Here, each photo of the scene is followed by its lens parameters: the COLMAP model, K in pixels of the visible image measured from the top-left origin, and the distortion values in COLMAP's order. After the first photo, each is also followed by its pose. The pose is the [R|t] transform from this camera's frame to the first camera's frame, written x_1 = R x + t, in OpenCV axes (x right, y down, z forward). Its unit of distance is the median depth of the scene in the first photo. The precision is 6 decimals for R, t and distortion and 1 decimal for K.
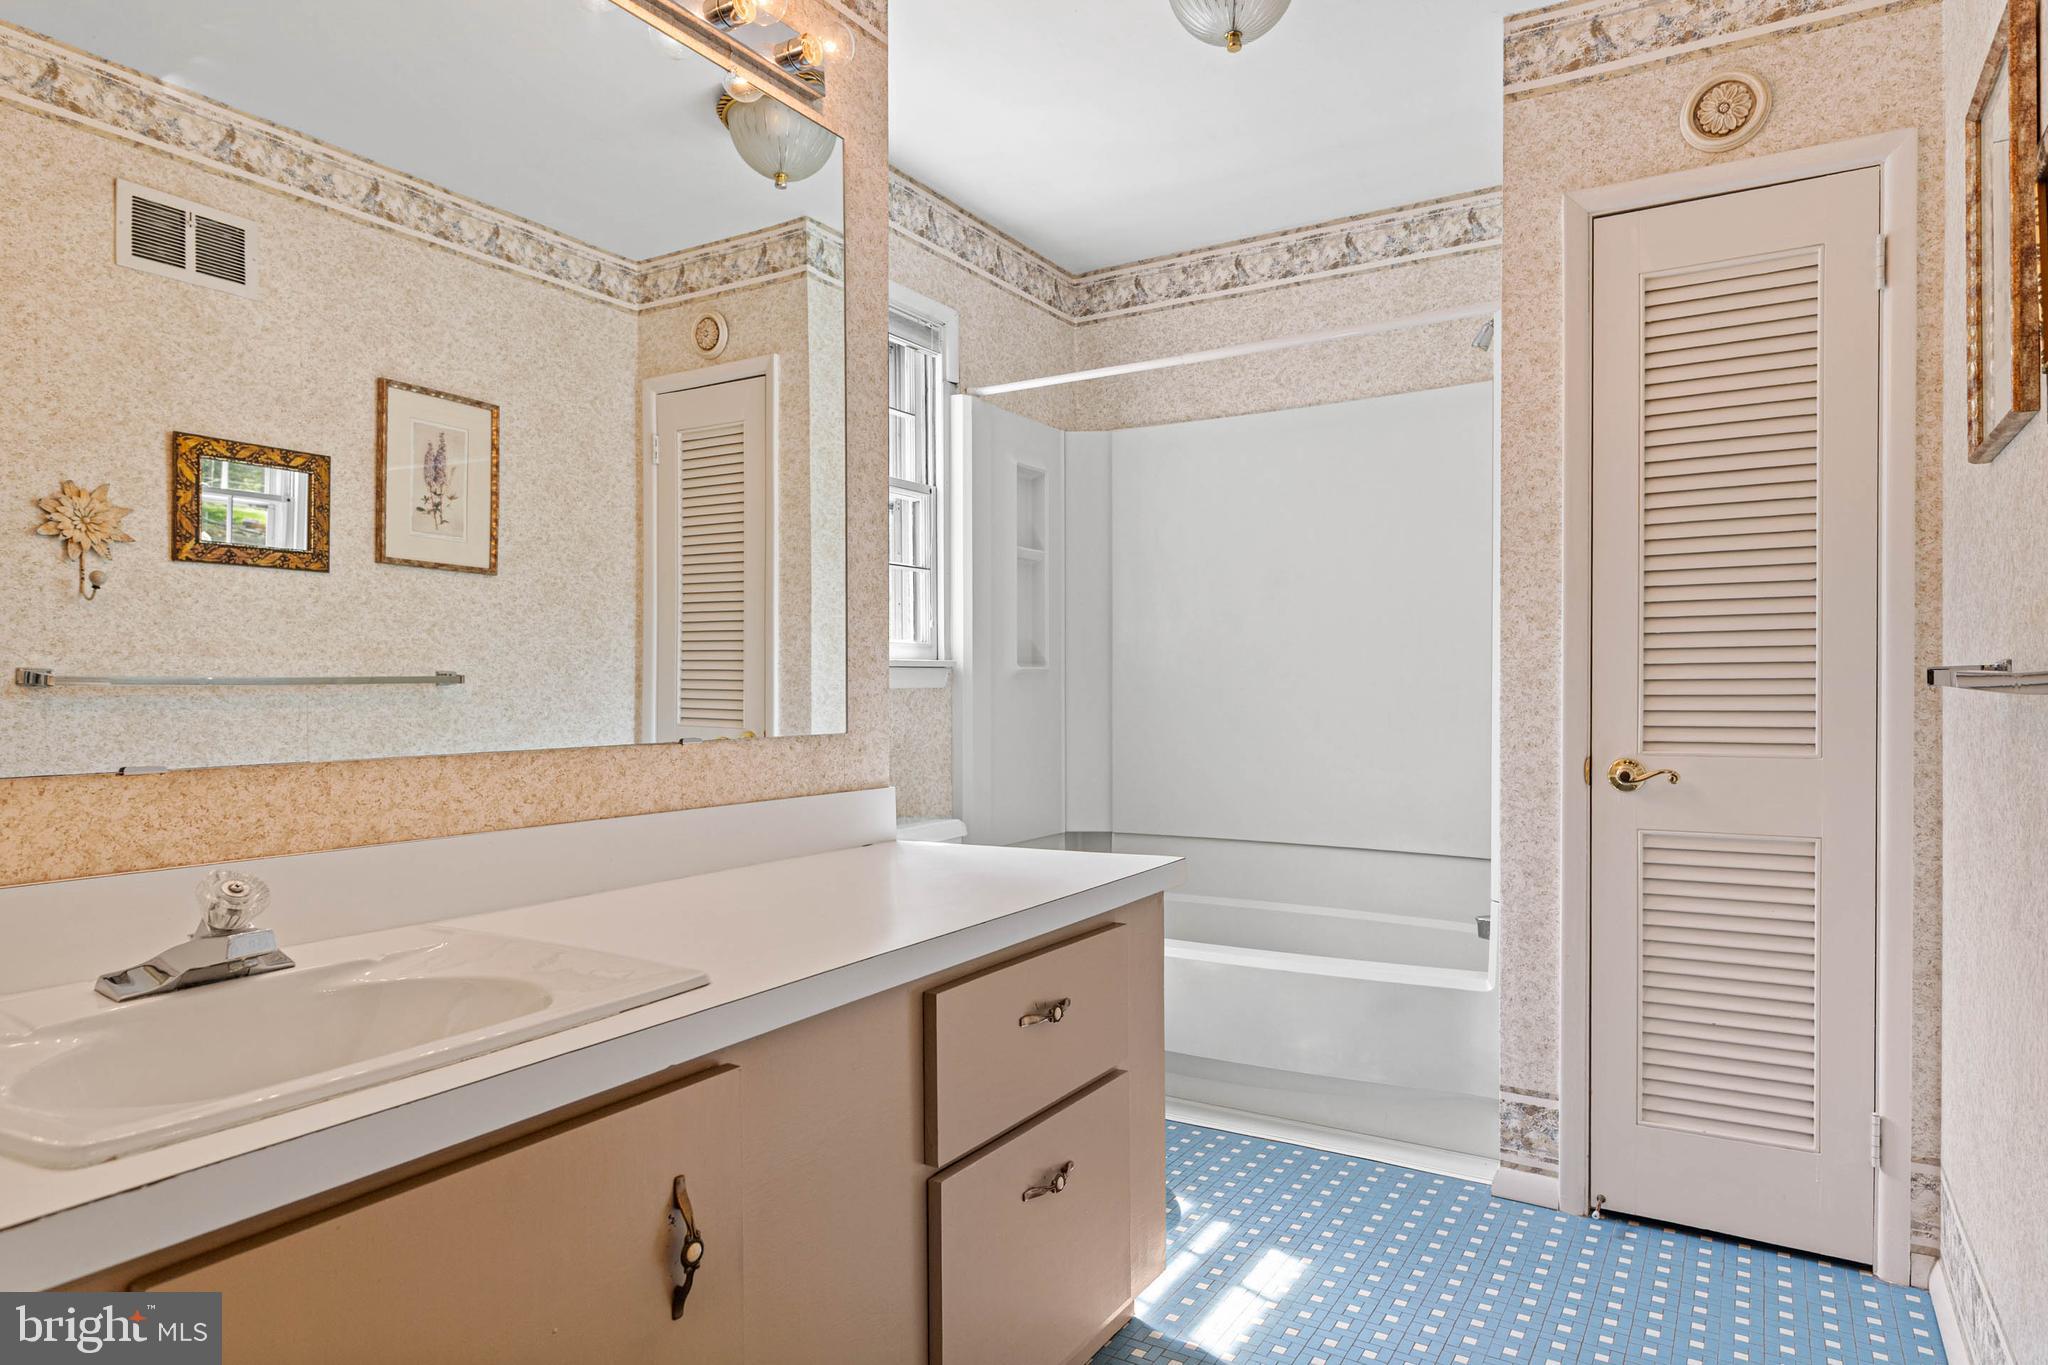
lens RADIAL K [[1254.6, 0, 971.8], [0, 1254.6, 714.0], [0, 0, 1]] dist [0.013914, -0.011907]
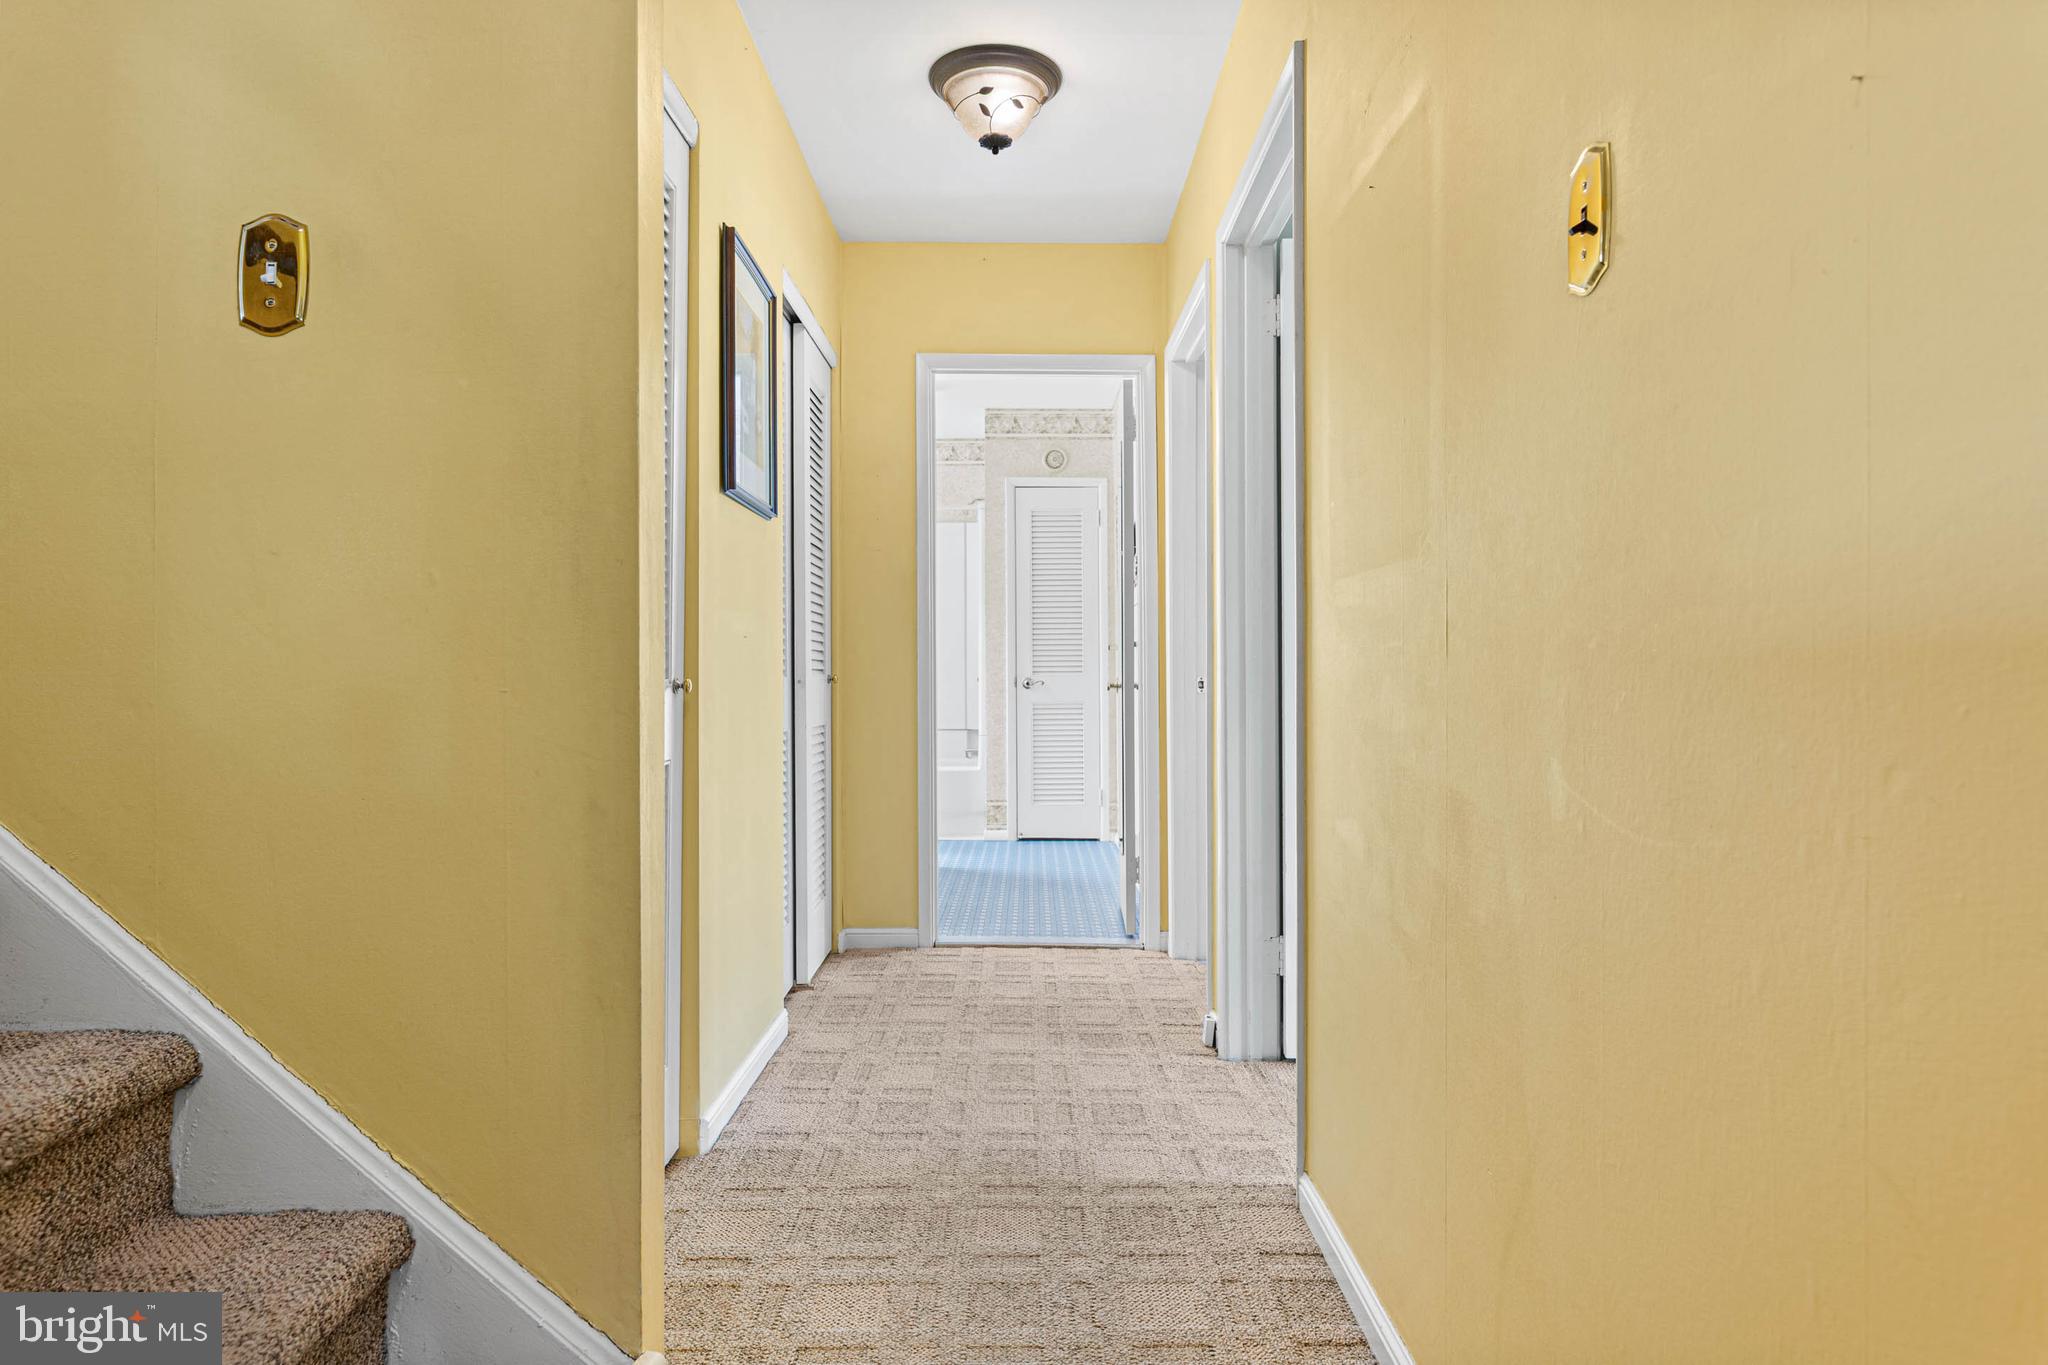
lens RADIAL K [[1254.6, 0, 1025.2], [0, 1254.6, 682.7], [0, 0, 1]] dist [0.013914, -0.011907]
pose [[0.844106, 0.003073, 0.536167, -0.986229], [0.009968, 0.999721, -0.021422, 0.105490], [-0.536083, 0.023427, 0.843840, -1.364833]]
